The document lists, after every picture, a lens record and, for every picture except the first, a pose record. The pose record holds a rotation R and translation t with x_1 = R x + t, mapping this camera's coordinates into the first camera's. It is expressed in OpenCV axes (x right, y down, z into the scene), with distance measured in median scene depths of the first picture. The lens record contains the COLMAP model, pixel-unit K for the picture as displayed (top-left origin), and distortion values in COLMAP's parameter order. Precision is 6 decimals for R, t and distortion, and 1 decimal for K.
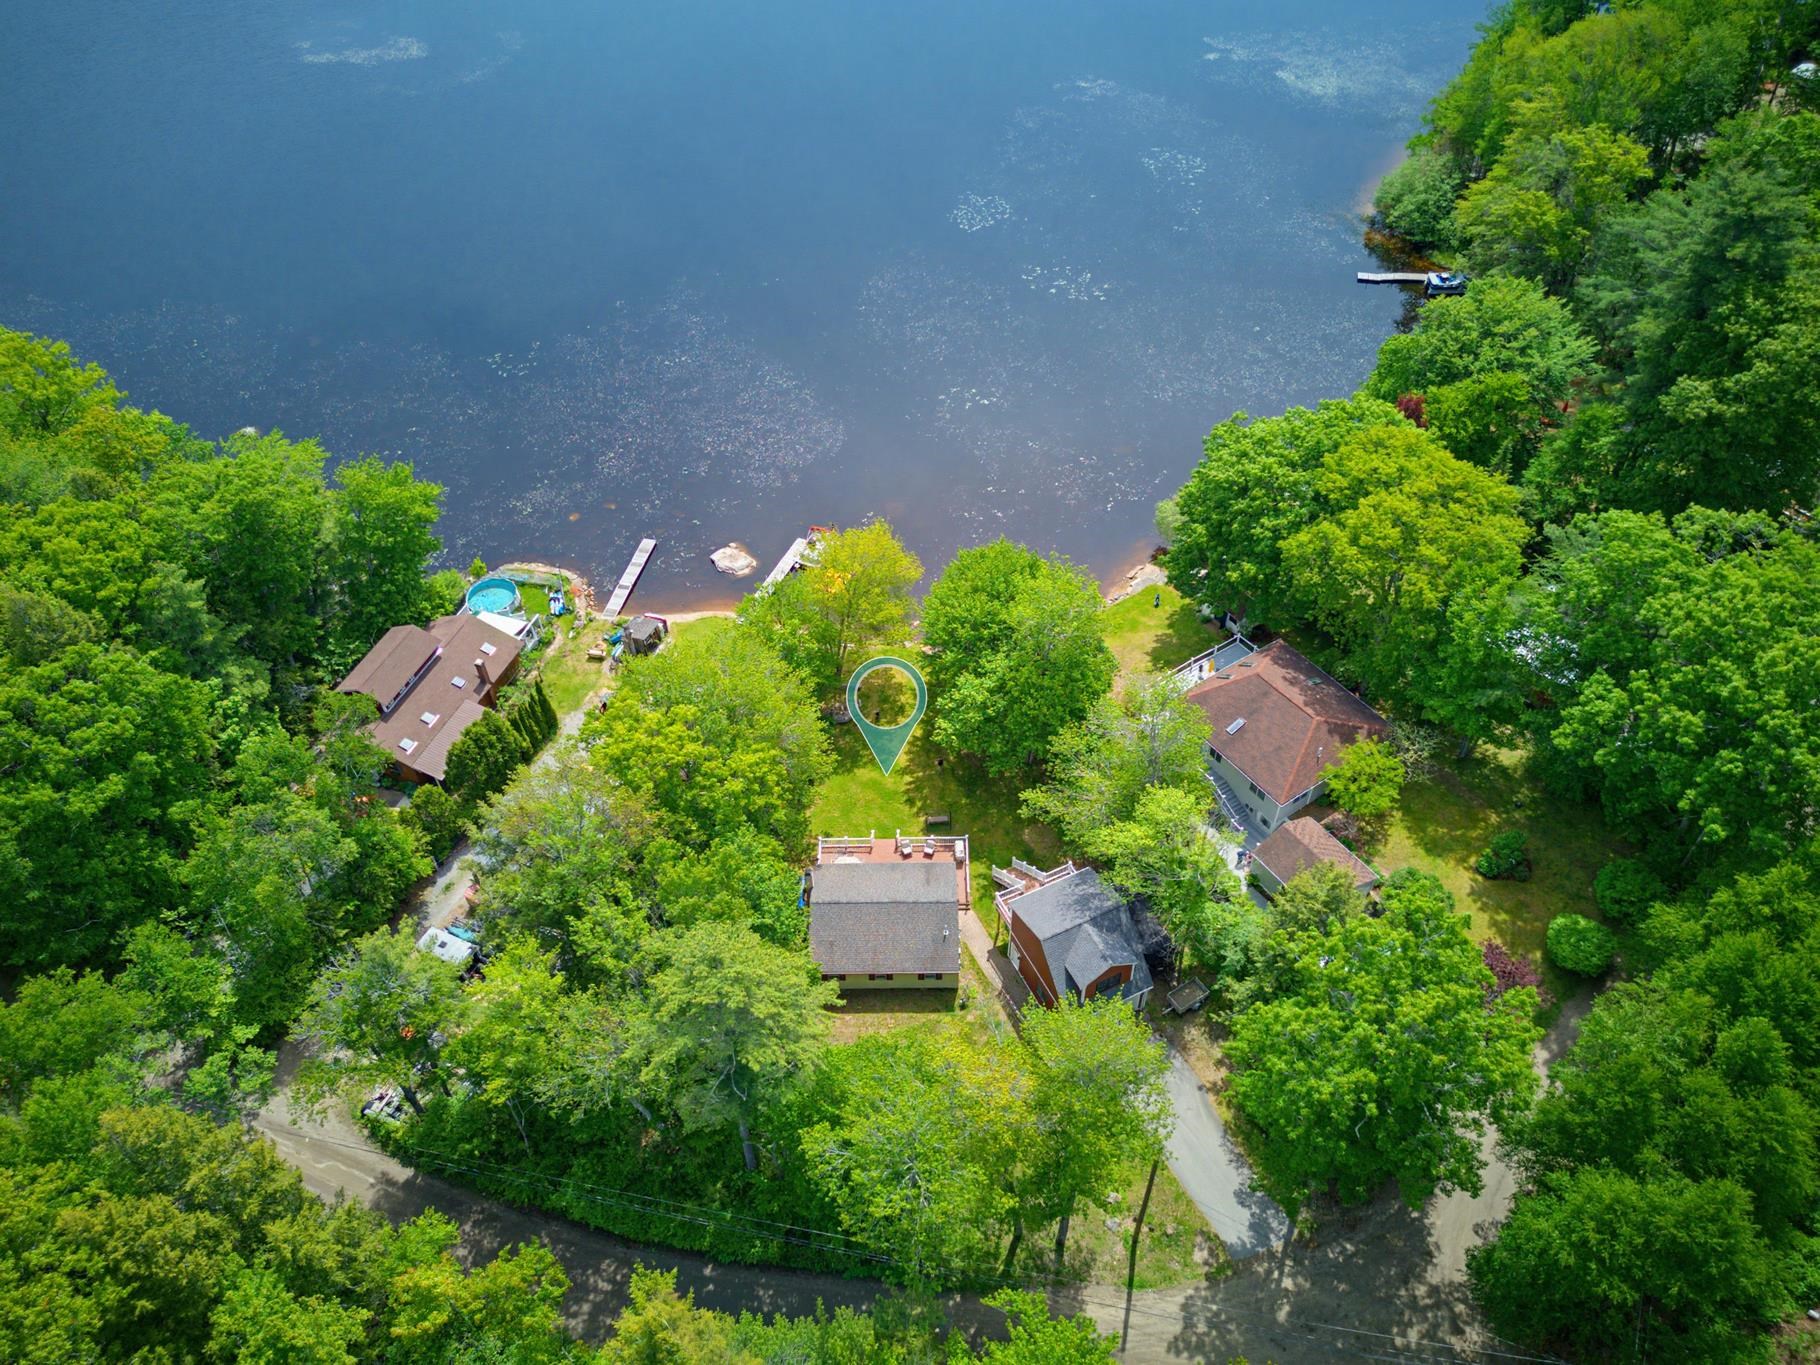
lens RADIAL K [[1270.4, 0, 916.8], [0, 1270.4, 680.5], [0, 0, 1]] dist [0.068520, -0.070638]
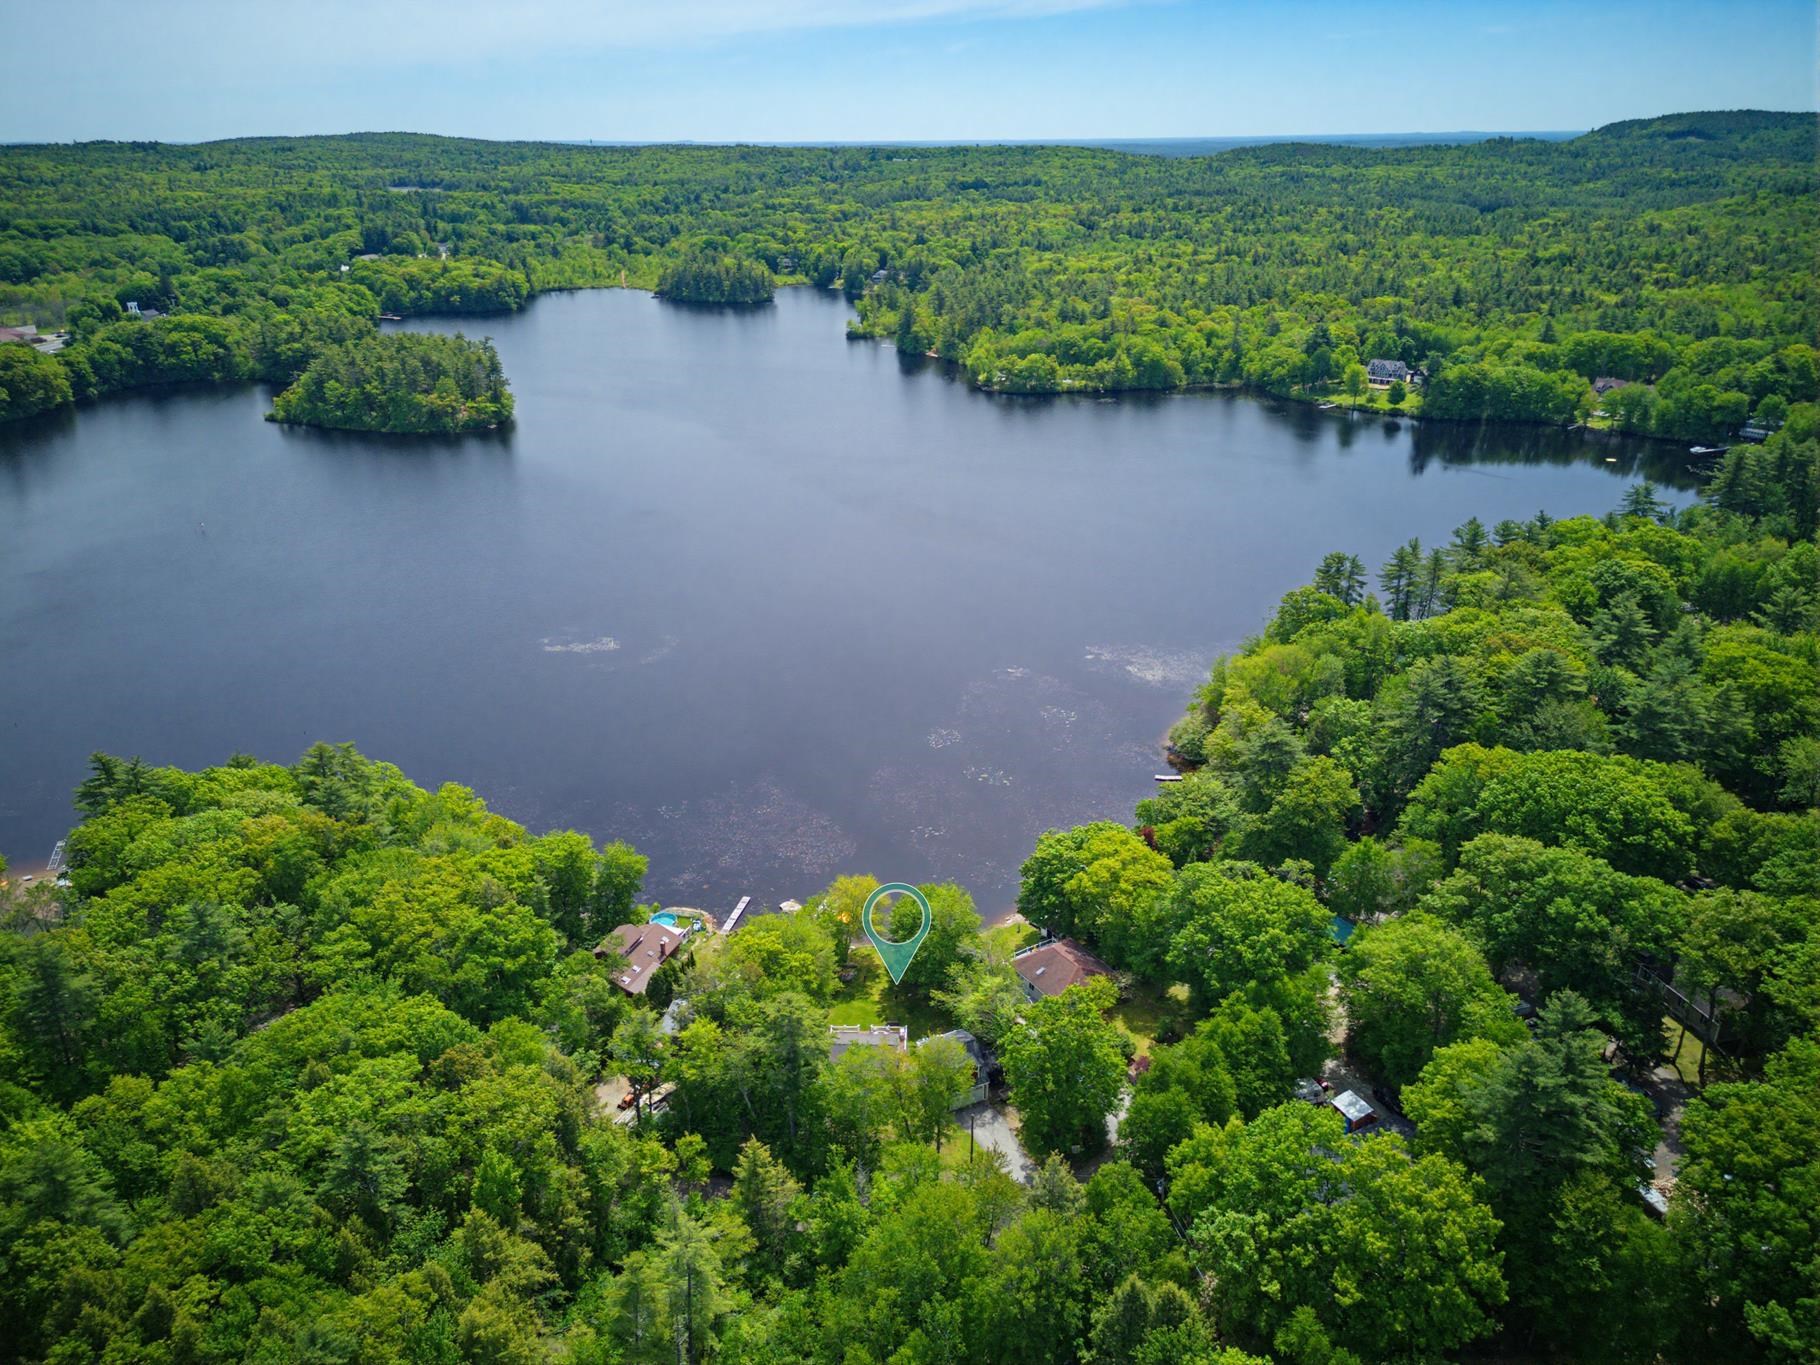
lens RADIAL K [[1270.4, 0, 916.8], [0, 1270.4, 680.5], [0, 0, 1]] dist [0.068520, -0.070638]
pose [[0.999454, 0.021372, -0.025186, 0.088527], [-0.029606, 0.917736, -0.396086, 0.389289], [0.014649, 0.396616, 0.917868, -0.965945]]
